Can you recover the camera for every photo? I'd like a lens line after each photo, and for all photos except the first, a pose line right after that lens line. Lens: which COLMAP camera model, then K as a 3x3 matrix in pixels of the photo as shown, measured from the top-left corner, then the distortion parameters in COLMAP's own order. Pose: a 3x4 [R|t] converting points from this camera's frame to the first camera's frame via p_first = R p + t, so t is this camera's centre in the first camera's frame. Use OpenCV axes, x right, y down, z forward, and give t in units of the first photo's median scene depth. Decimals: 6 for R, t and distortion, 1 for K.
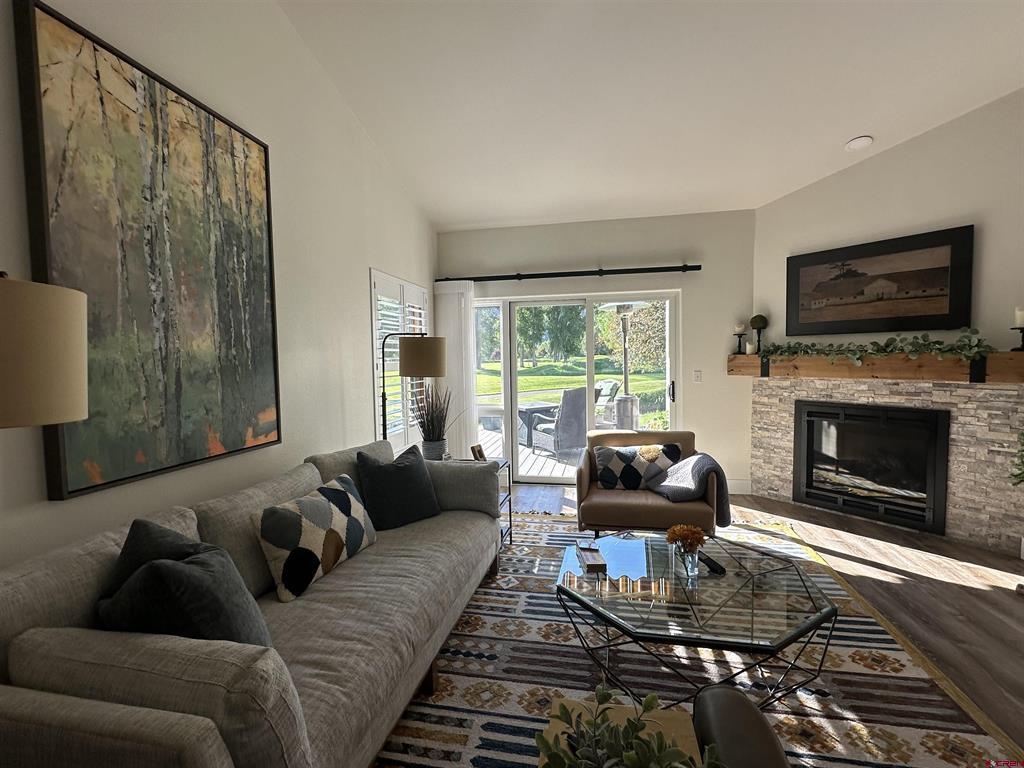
lens RADIAL K [[472.2, 0, 509.8], [0, 472.2, 387.6], [0, 0, 1]] dist [0.001644, -0.000274]
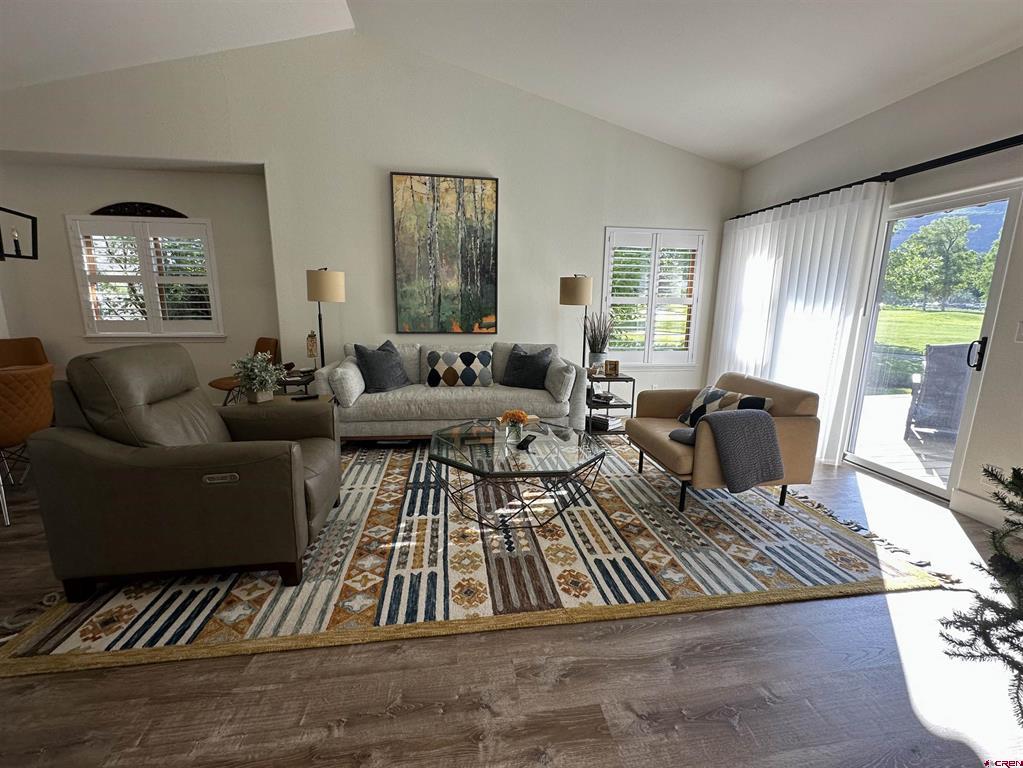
lens RADIAL K [[413.2, 0, 510.4], [0, 413.2, 381.0], [0, 0, 1]] dist [-0.014212, -0.000419]
pose [[0.362784, 0.209160, -0.908097, 1.383406], [-0.076127, 0.977880, 0.194820, -0.039909], [0.928758, -0.001547, 0.370682, 0.484615]]
